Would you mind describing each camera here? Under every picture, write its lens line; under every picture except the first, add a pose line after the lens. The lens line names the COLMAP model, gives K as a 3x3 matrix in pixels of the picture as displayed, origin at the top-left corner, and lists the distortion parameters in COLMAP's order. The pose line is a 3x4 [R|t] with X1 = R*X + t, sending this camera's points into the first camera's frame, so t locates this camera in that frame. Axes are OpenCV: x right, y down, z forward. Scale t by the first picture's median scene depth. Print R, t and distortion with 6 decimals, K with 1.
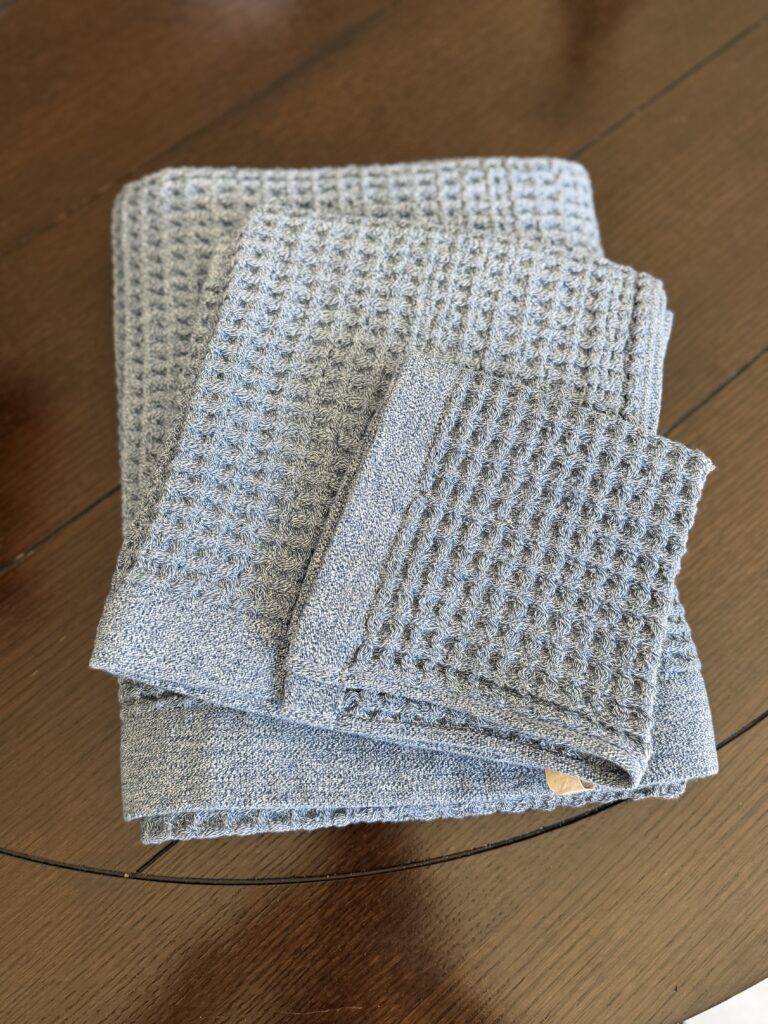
lens RADIAL K [[835.7, 0, 384.5], [0, 835.7, 511.9], [0, 0, 1]] dist [0.003332, -0.000485]
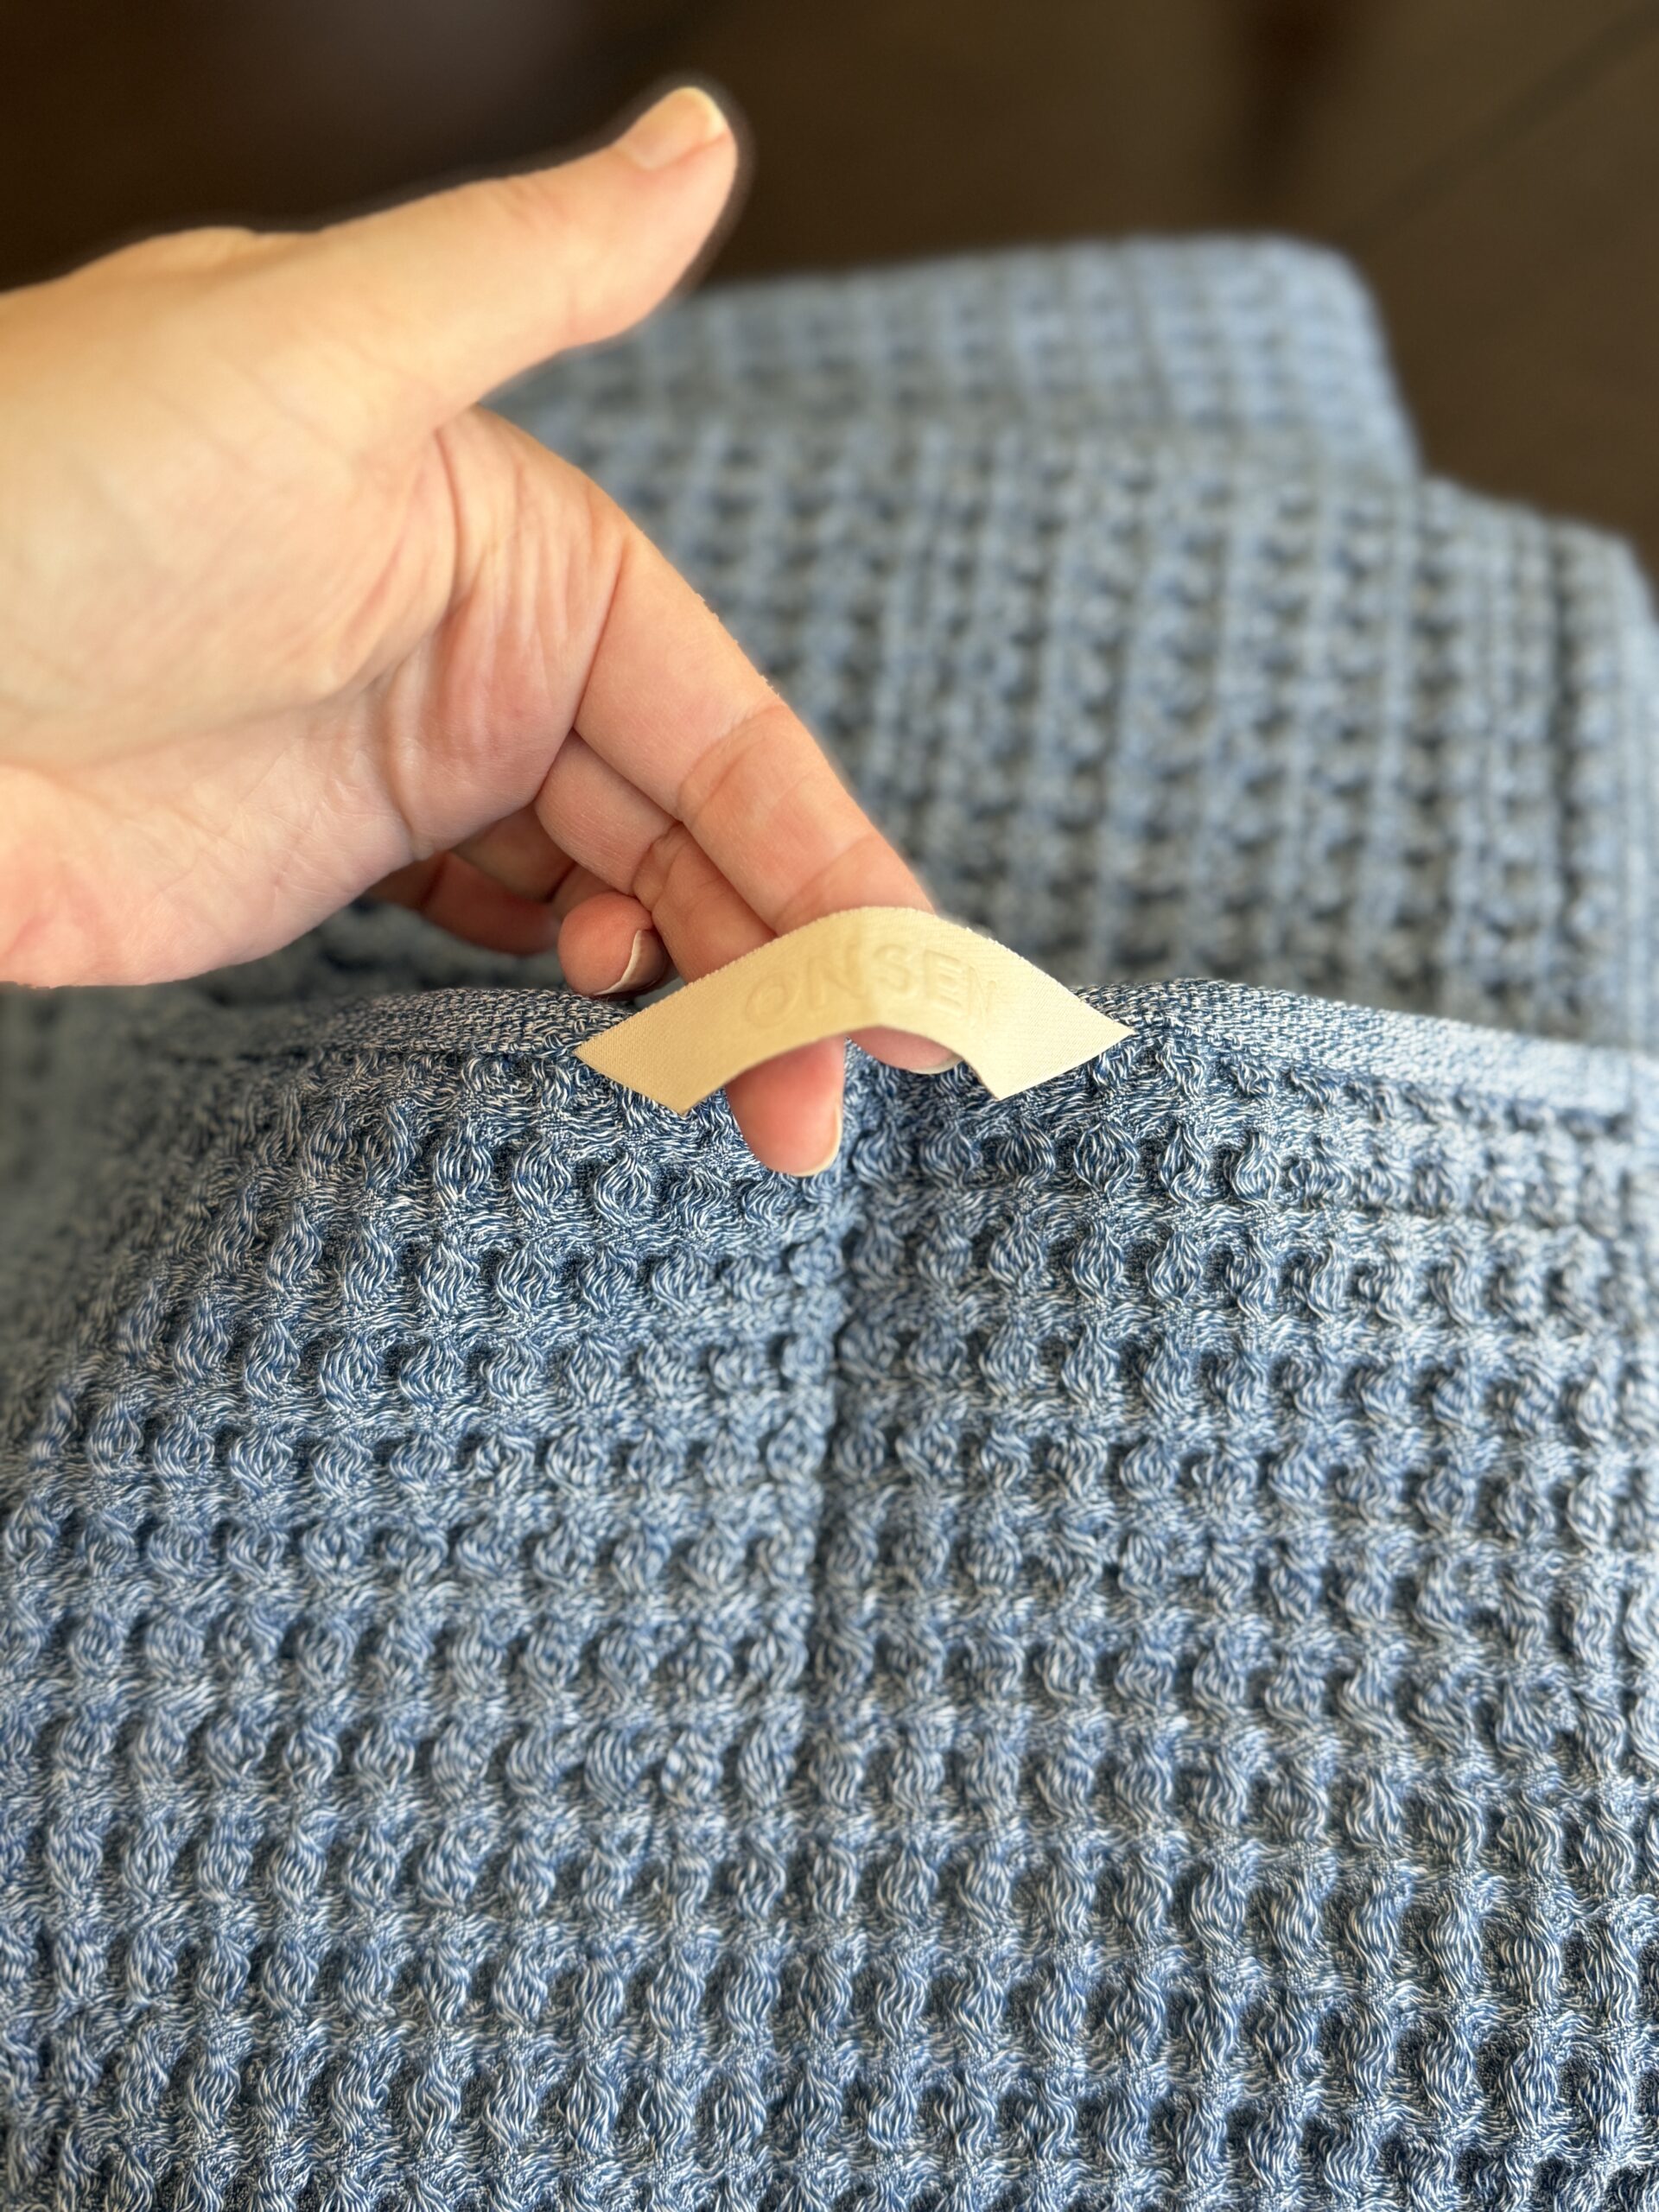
lens RADIAL K [[1805.3, 0, 829.7], [0, 1805.3, 1109.3], [0, 0, 1]] dist [0.003332, -0.000485]
pose [[0.998654, -0.050969, -0.009659, 0.014160], [0.050111, 0.995962, -0.074486, -0.014477], [0.013417, 0.073901, 0.997175, 0.319855]]
